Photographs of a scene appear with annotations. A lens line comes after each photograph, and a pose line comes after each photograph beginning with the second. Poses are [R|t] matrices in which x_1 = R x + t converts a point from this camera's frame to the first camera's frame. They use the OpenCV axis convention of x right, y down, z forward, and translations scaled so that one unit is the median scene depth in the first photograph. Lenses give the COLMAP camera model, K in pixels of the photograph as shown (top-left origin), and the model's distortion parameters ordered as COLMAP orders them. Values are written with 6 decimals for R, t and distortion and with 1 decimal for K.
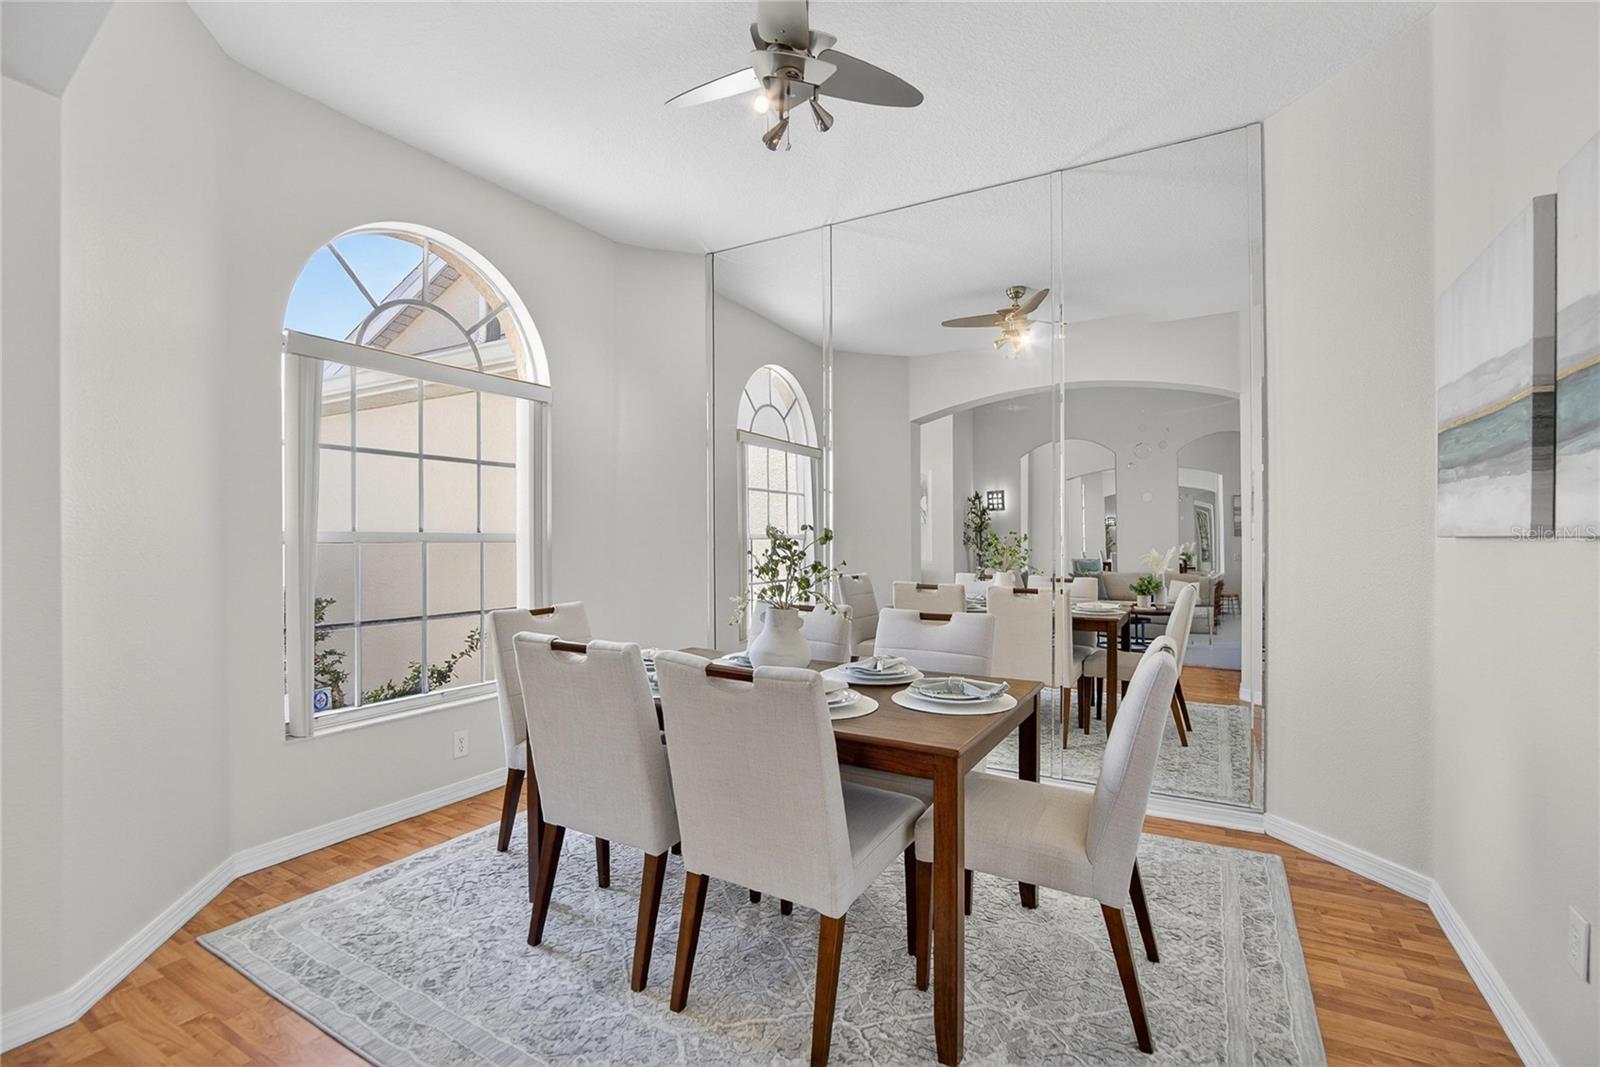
lens RADIAL K [[712.5, 0, 794.8], [0, 712.5, 536.9], [0, 0, 1]] dist [-0.030804, 0.000287]
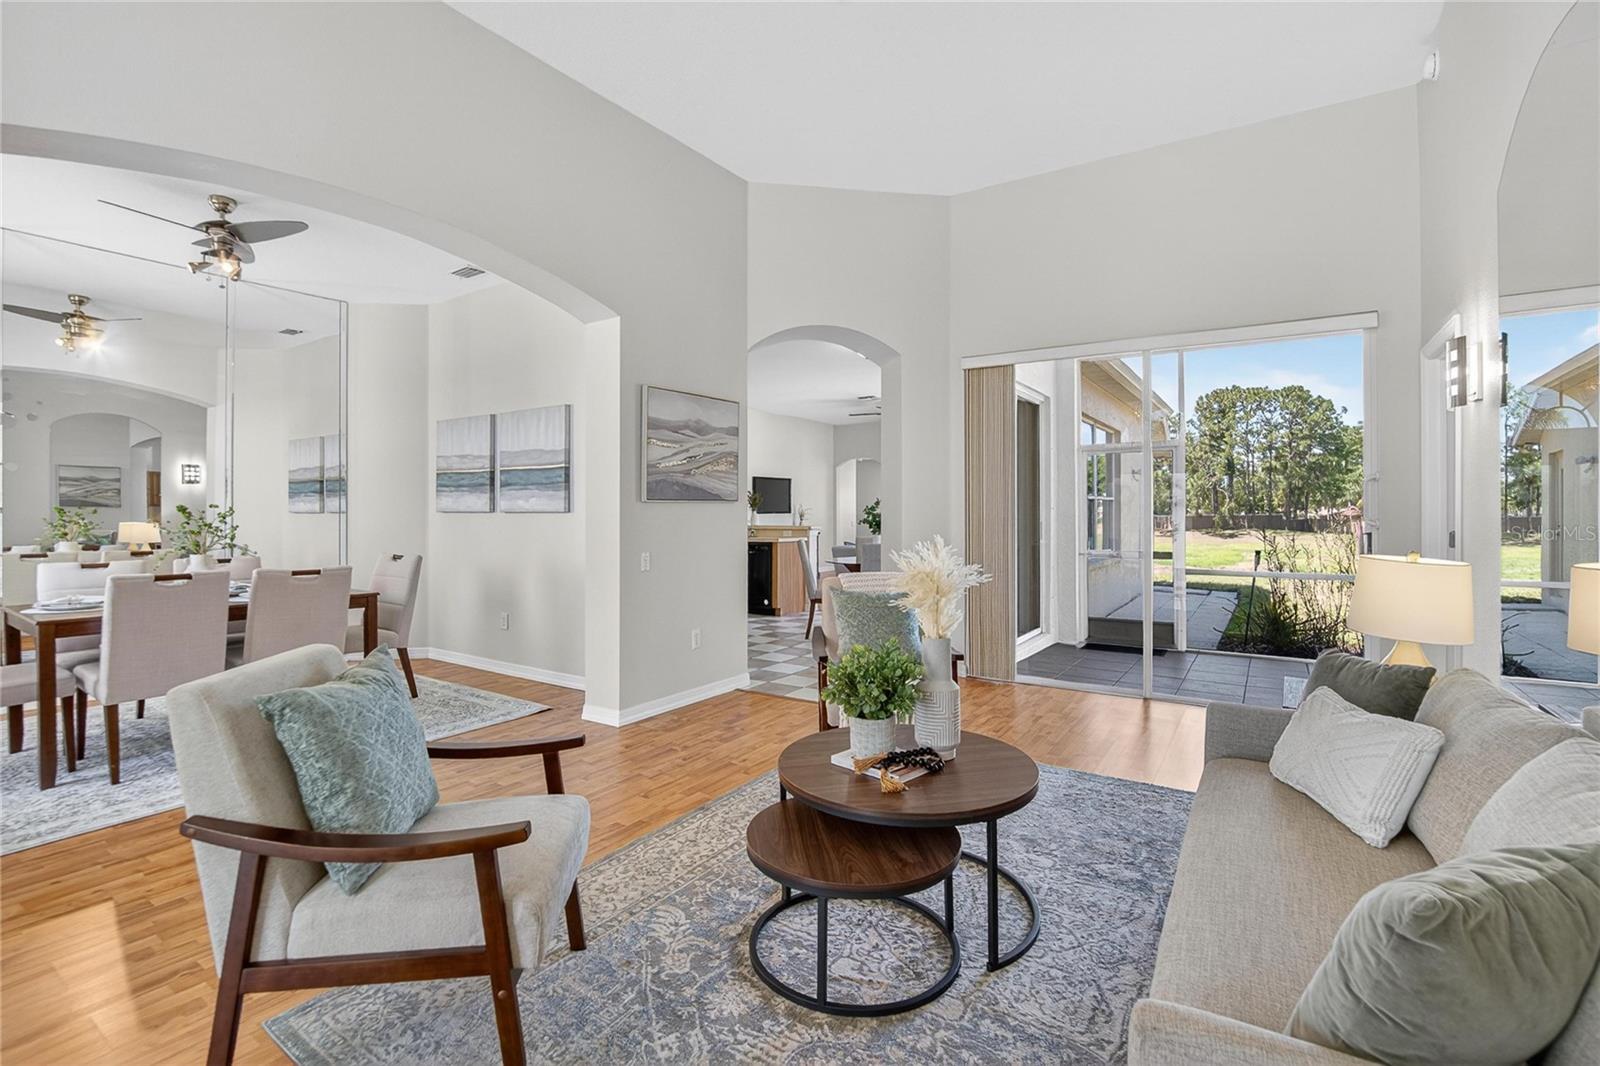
lens RADIAL K [[697.4, 0, 802.2], [0, 697.4, 509.2], [0, 0, 1]] dist [-0.001435, -0.000006]
pose [[0.045608, 0.011993, 0.998887, -1.425059], [-0.004306, 0.999921, -0.011808, 0.009093], [-0.998950, -0.003763, 0.045656, -0.438540]]
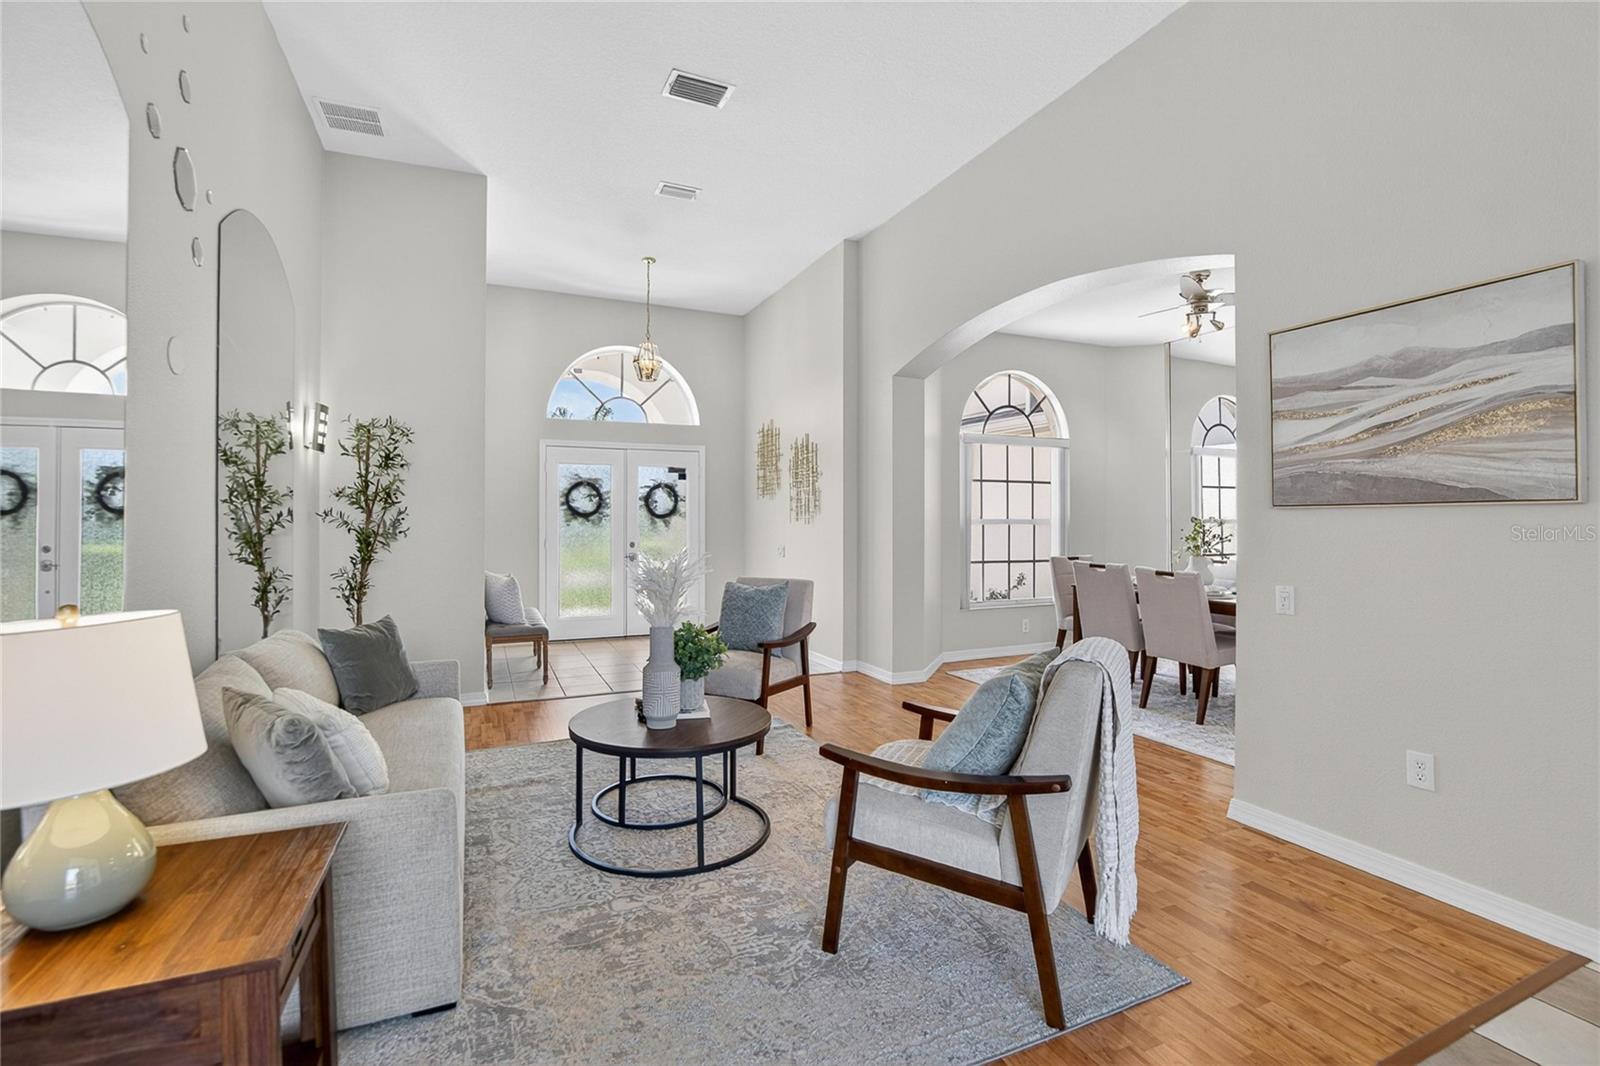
lens RADIAL K [[735.9, 0, 781.6], [0, 735.9, 517.4], [0, 0, 1]] dist [-0.035439, -0.000040]
pose [[0.808316, 0.004718, -0.588729, 0.232910], [-0.004062, 0.999989, 0.002437, -0.013872], [0.588734, 0.000421, 0.808327, -1.355117]]
